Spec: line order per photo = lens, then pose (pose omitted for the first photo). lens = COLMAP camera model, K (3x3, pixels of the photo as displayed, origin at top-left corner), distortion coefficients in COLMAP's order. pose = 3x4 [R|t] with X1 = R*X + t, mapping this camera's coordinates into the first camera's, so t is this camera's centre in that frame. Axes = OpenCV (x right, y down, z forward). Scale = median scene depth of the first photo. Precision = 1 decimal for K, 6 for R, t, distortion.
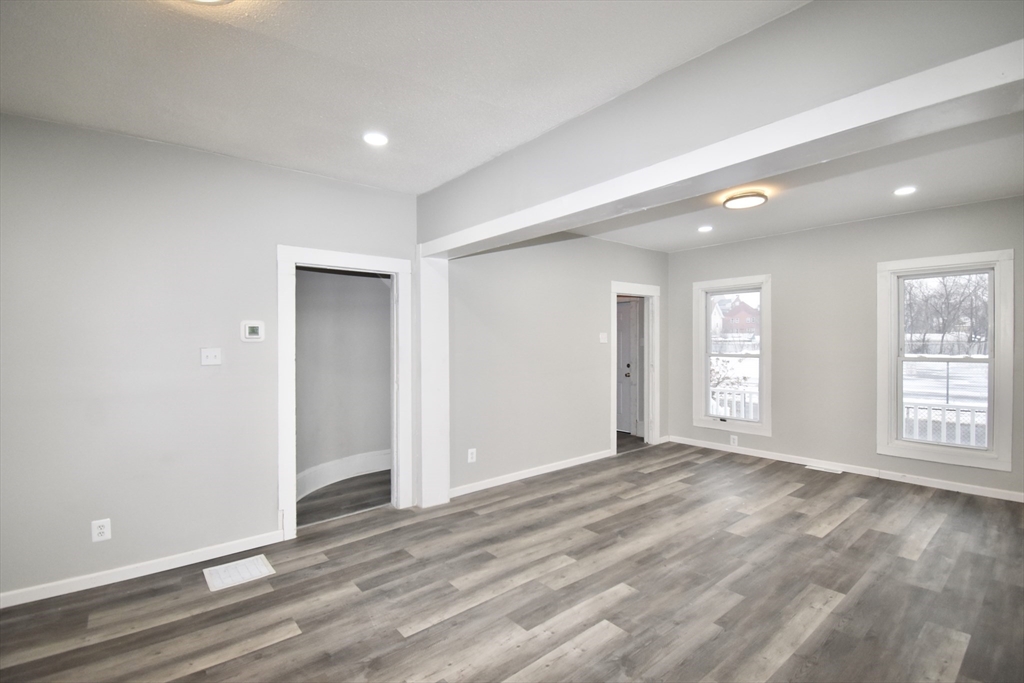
lens RADIAL K [[467.3, 0, 523.7], [0, 467.3, 335.0], [0, 0, 1]] dist [0.015964, -0.020635]
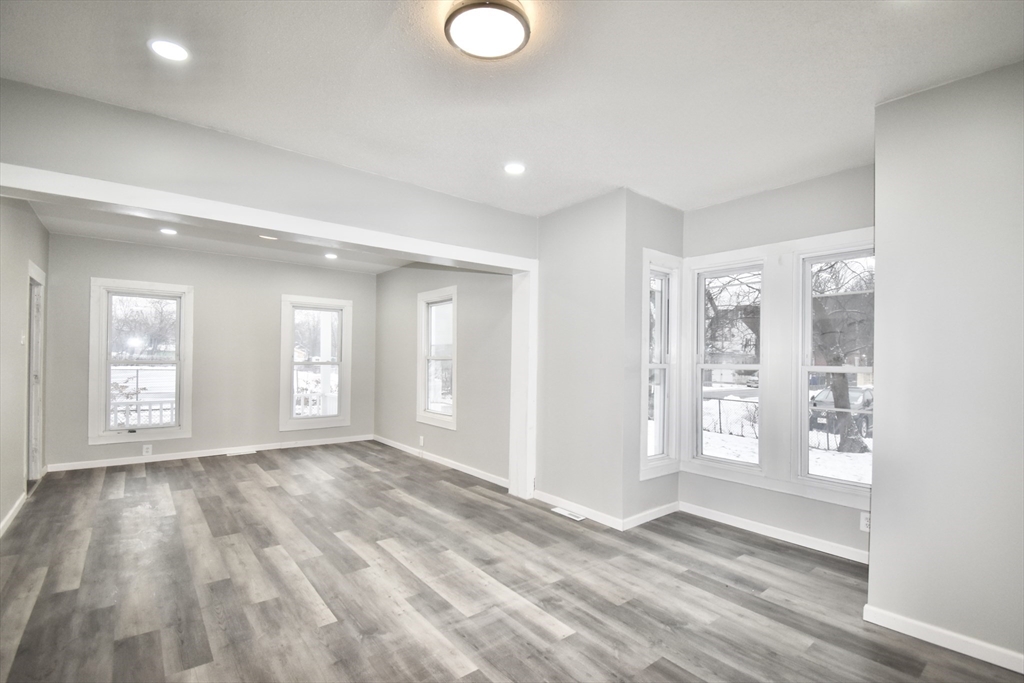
lens RADIAL K [[458.0, 0, 516.2], [0, 458.0, 357.3], [0, 0, 1]] dist [0.019881, -0.028569]
pose [[0.024544, 0.005305, 0.999685, -0.931687], [-0.029969, 0.999540, -0.004568, 0.029252], [-0.999249, -0.029848, 0.024691, 0.423932]]
